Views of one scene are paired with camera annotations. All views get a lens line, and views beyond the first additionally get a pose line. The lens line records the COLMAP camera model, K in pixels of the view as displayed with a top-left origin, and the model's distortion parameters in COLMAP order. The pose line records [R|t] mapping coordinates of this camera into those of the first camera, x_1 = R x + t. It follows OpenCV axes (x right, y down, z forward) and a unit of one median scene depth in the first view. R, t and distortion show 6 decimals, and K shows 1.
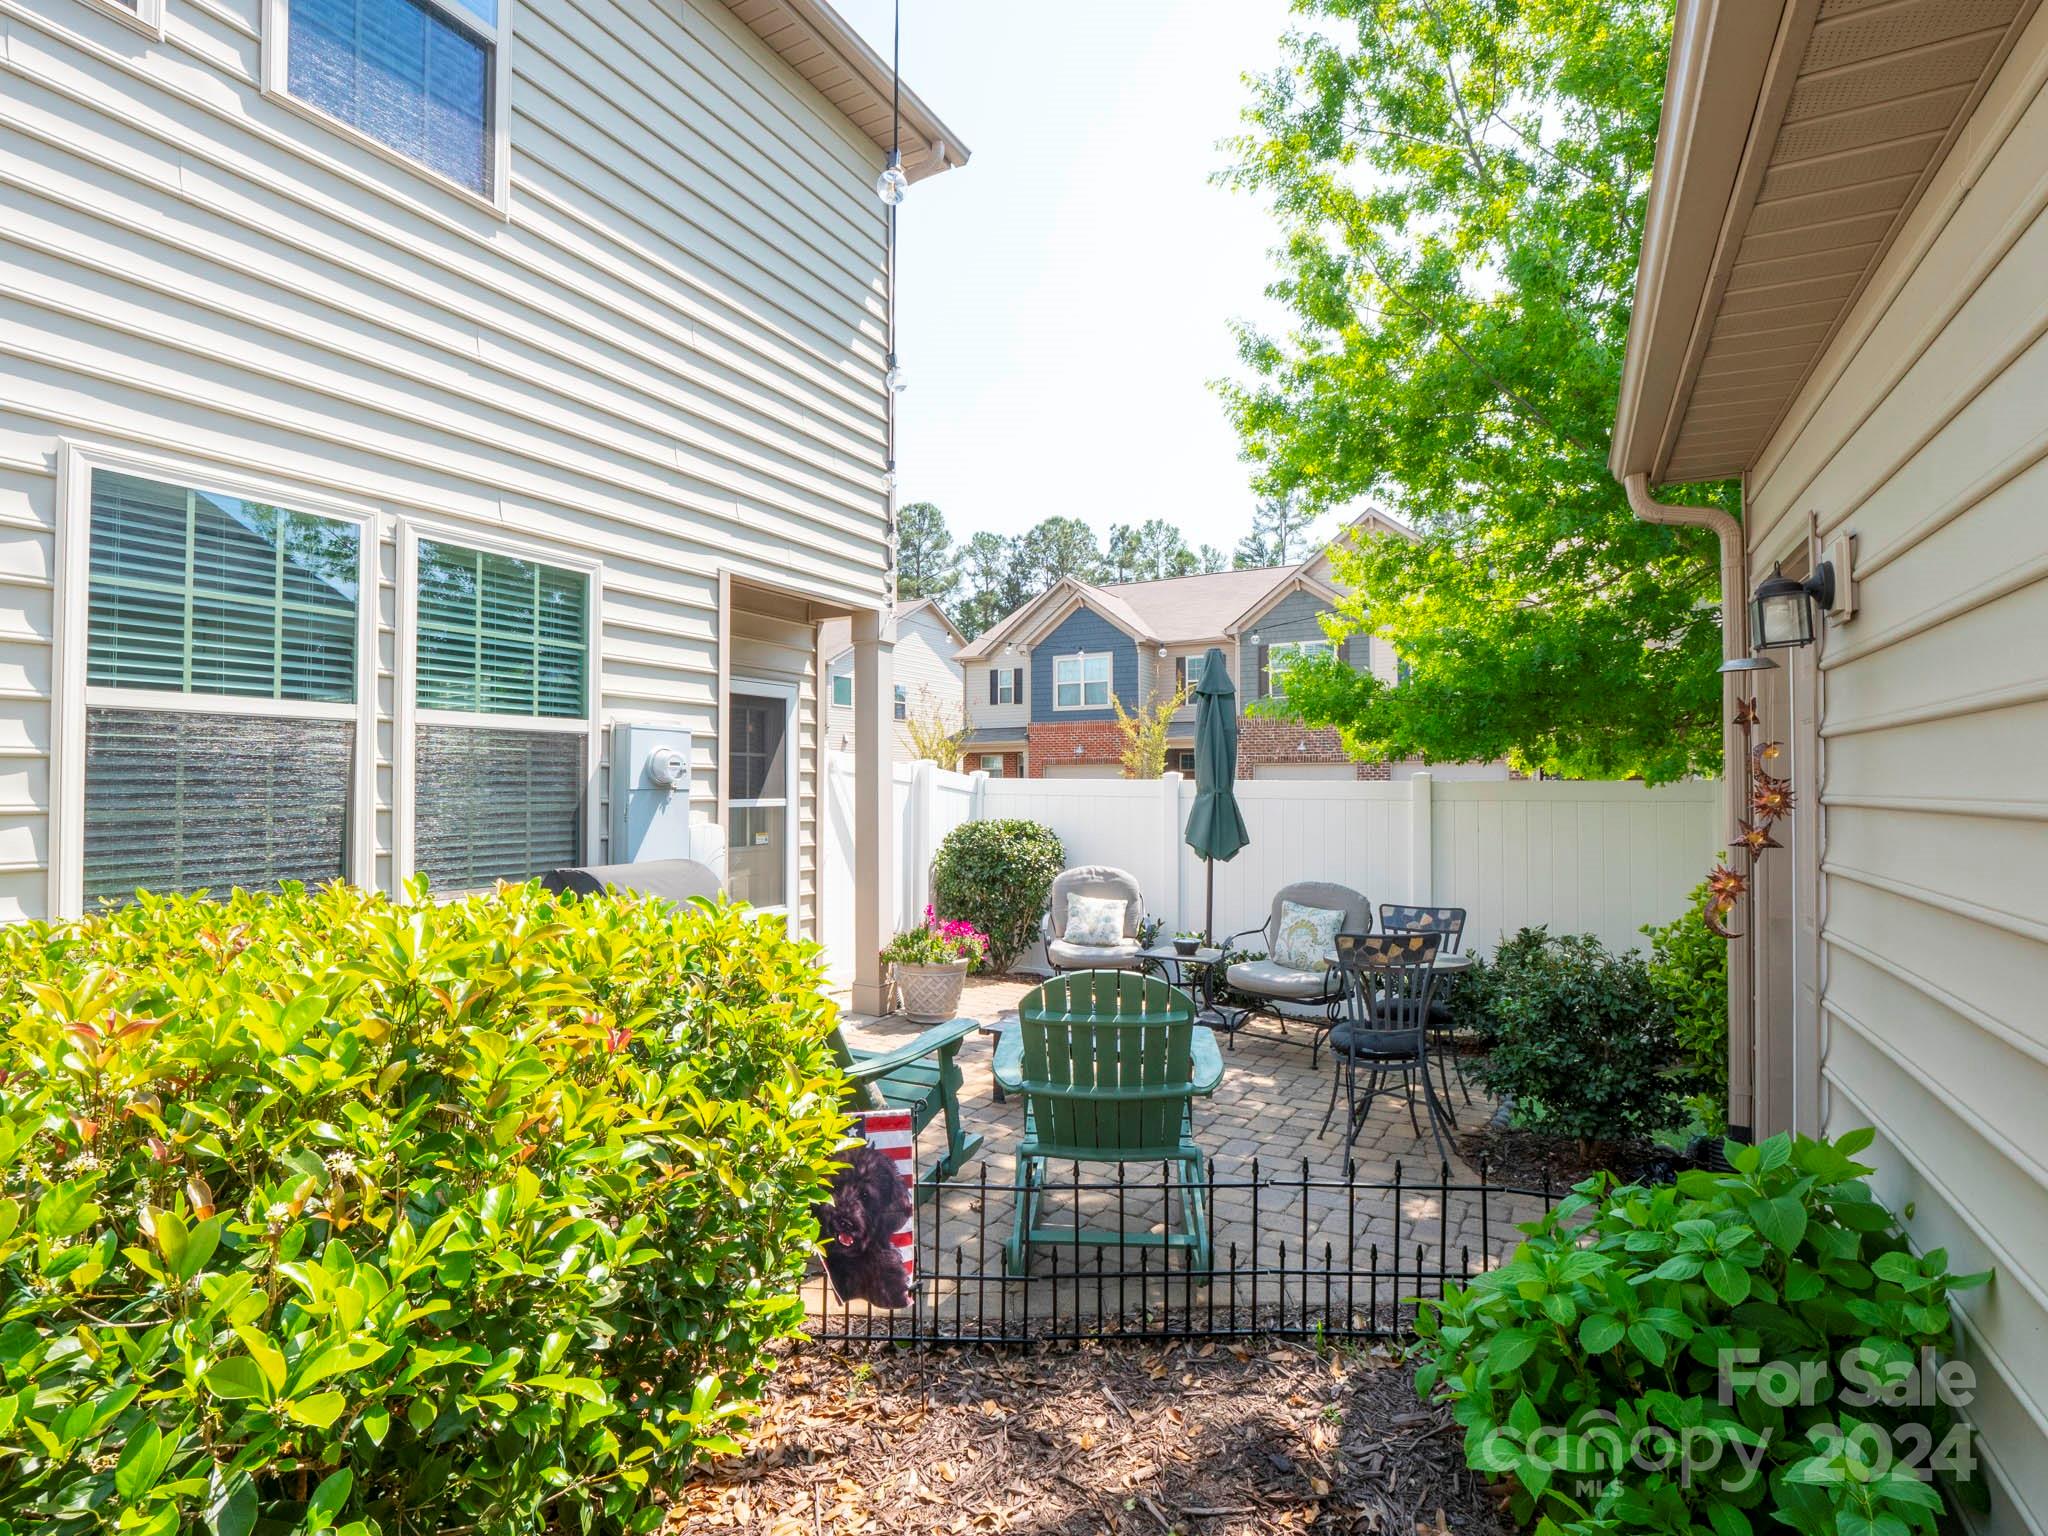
lens RADIAL K [[1003.4, 0, 1024.0], [0, 1003.4, 768.0], [0, 0, 1]] dist [-0.012298, -0.001389]
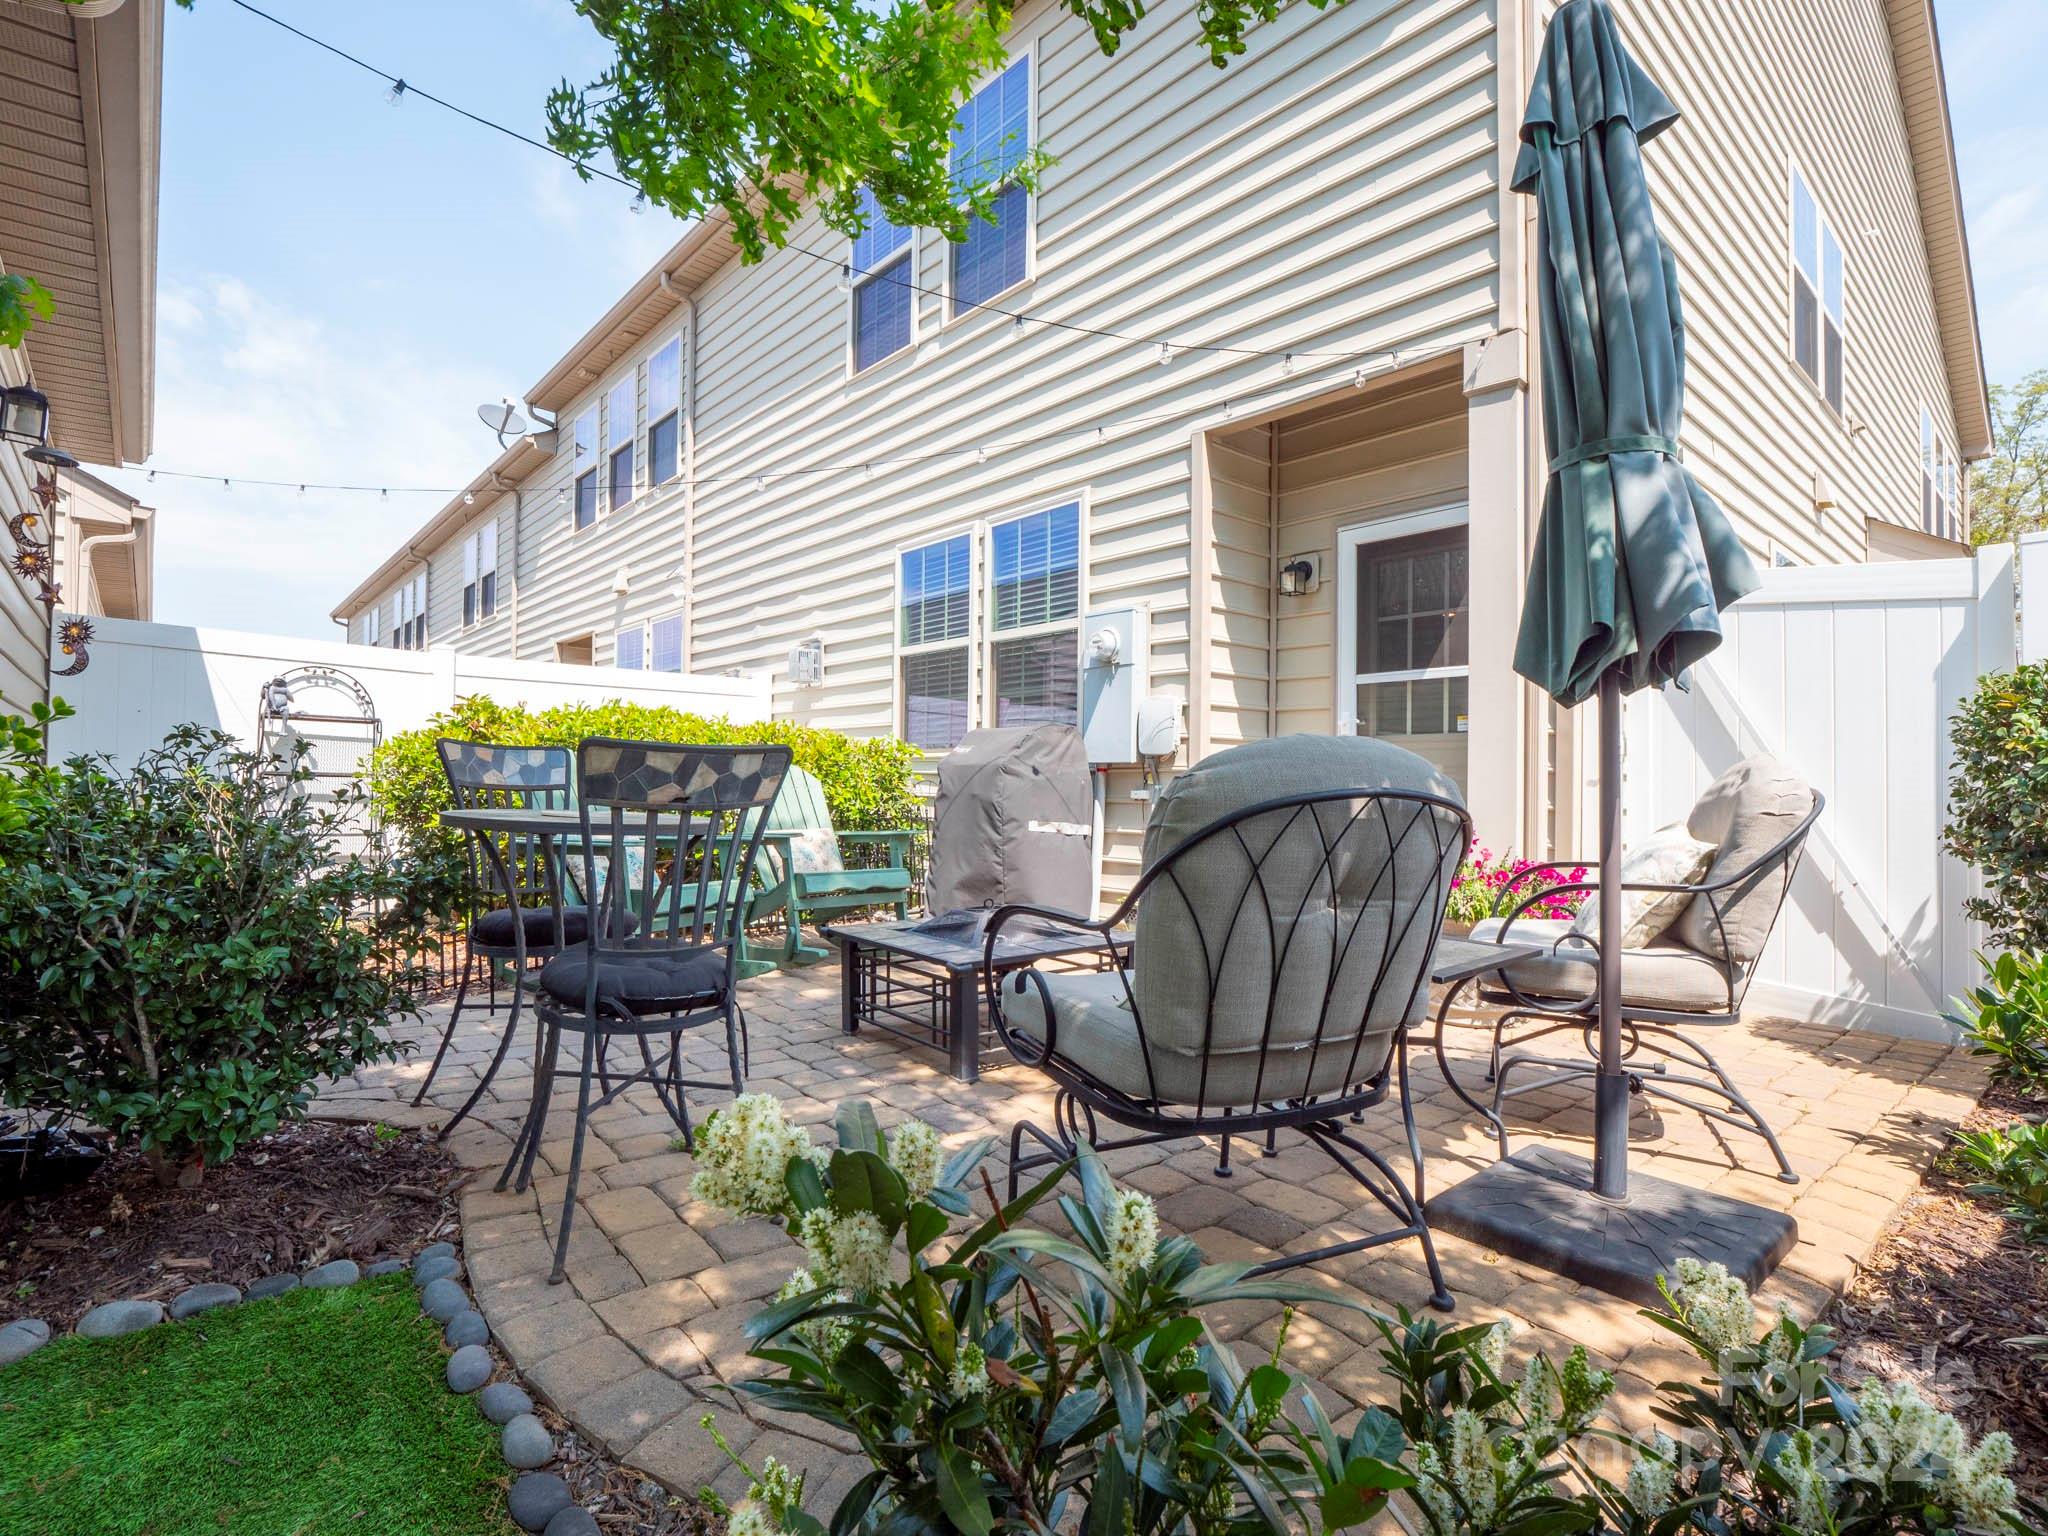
lens RADIAL K [[1003.4, 0, 1024.0], [0, 1003.4, 768.0], [0, 0, 1]] dist [-0.012298, -0.001389]
pose [[-0.346062, -0.018035, -0.938038, 0.895470], [0.009111, 0.999703, -0.022582, 0.197294], [0.938168, -0.016361, -0.345795, 1.609964]]
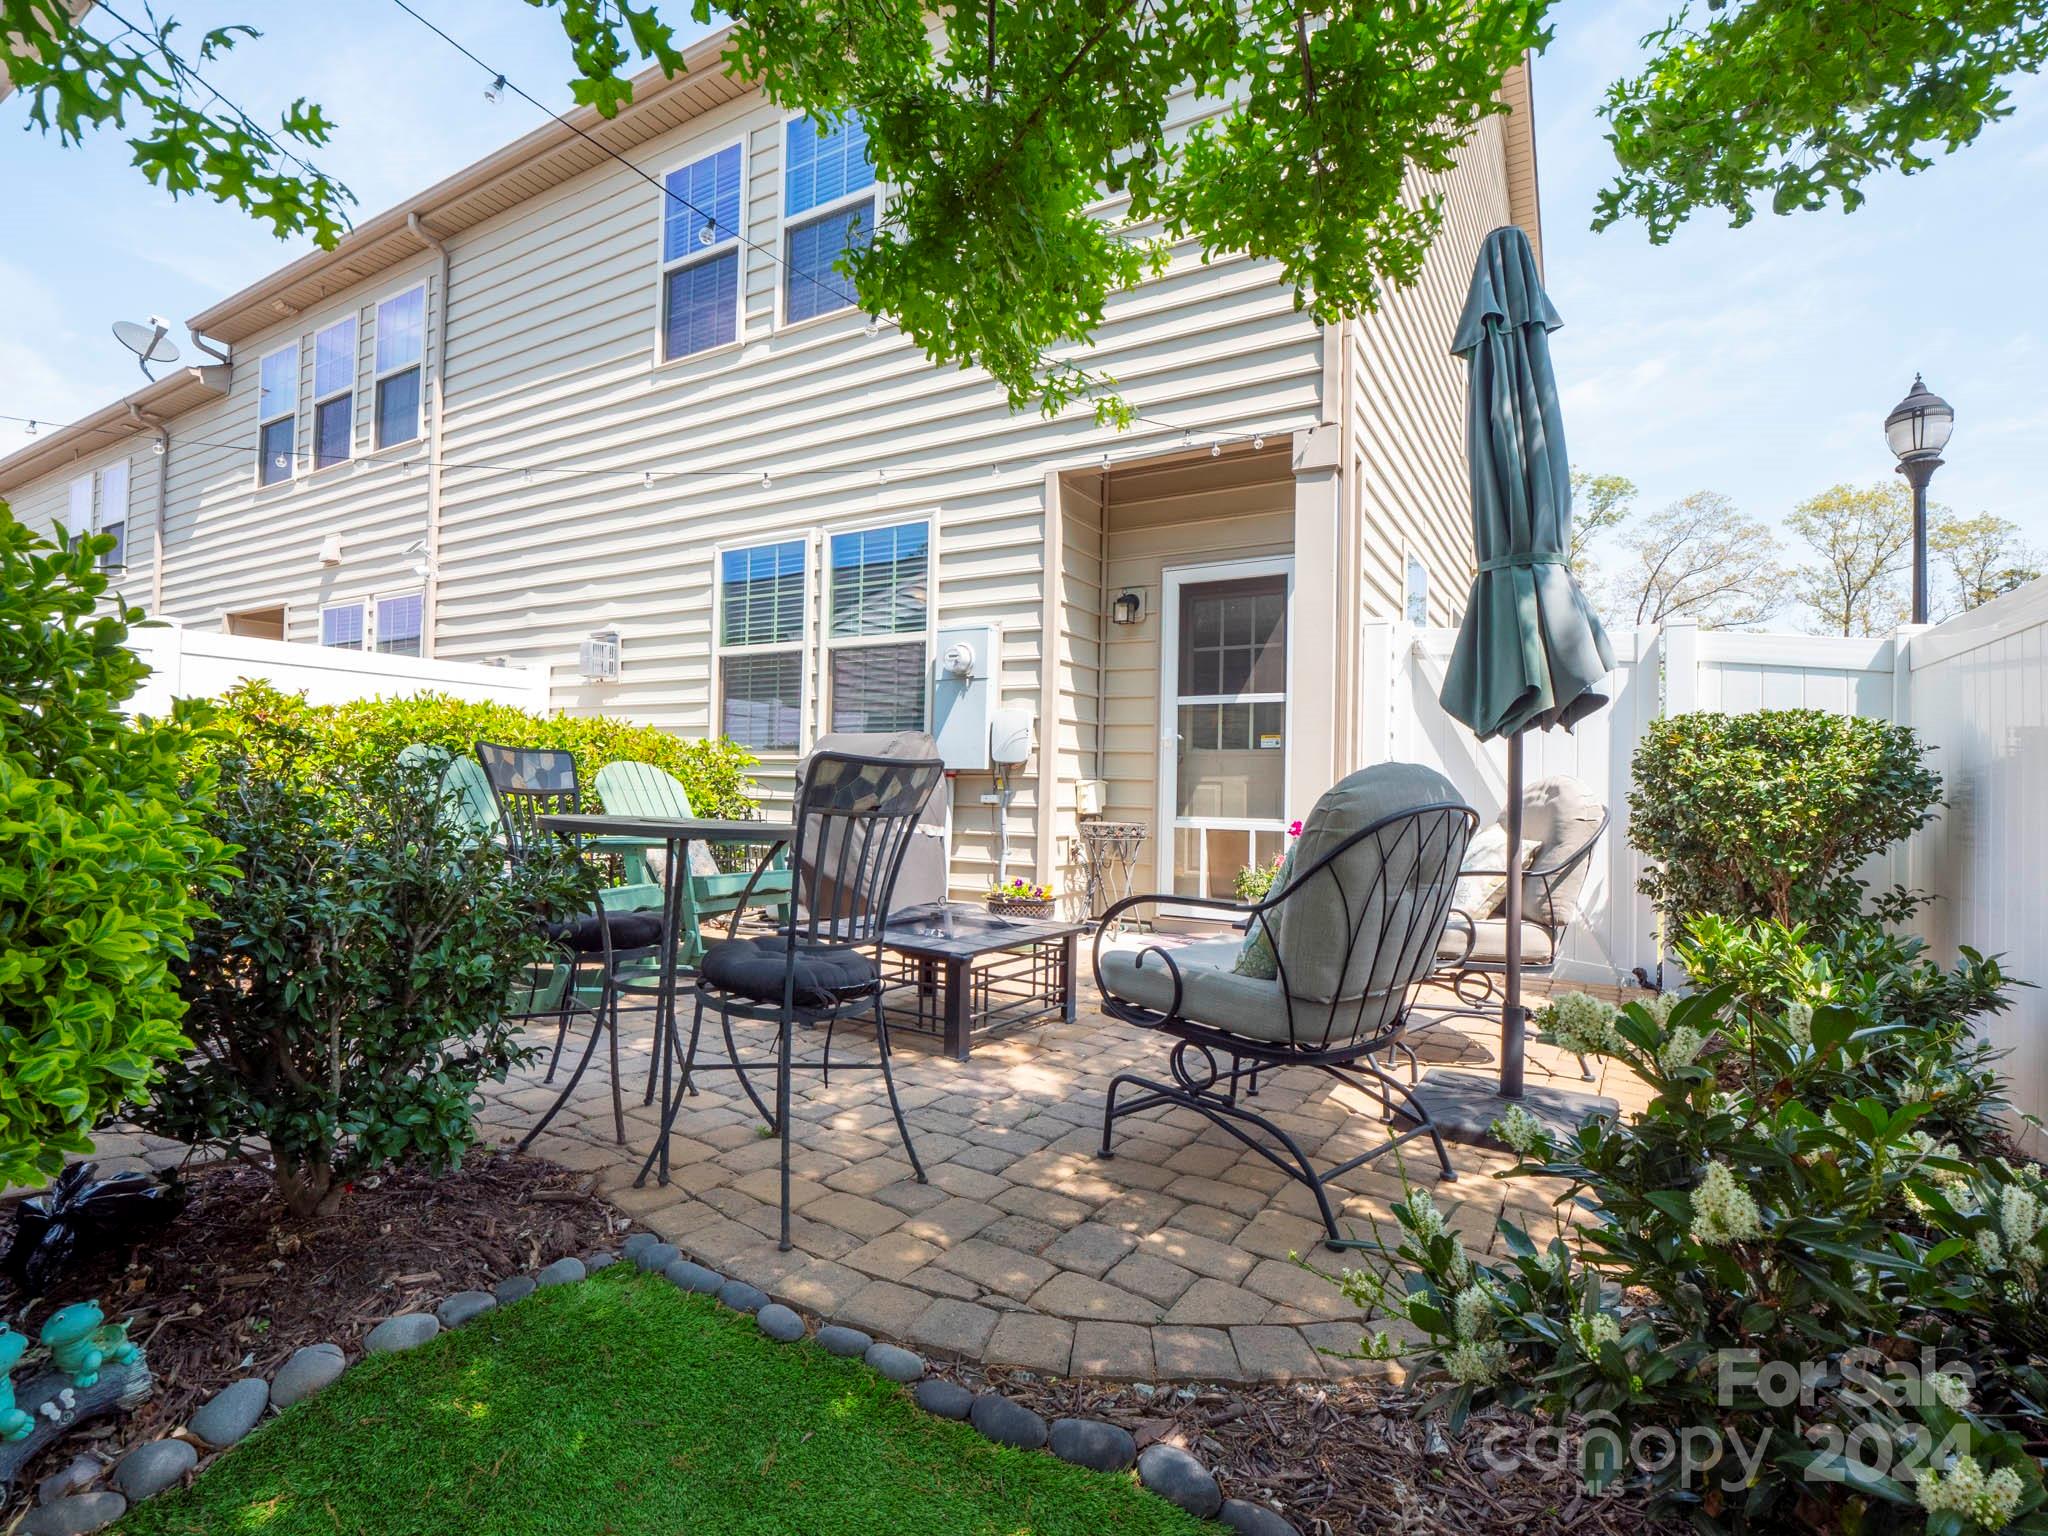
lens RADIAL K [[992.3, 0, 1036.5], [0, 992.3, 771.5], [0, 0, 1]] dist [-0.005301, -0.010793]
pose [[-0.036218, -0.018404, -0.999174, 1.022374], [-0.000411, 0.999831, -0.018401, 0.190667], [0.999344, -0.000255, -0.036220, 1.406000]]
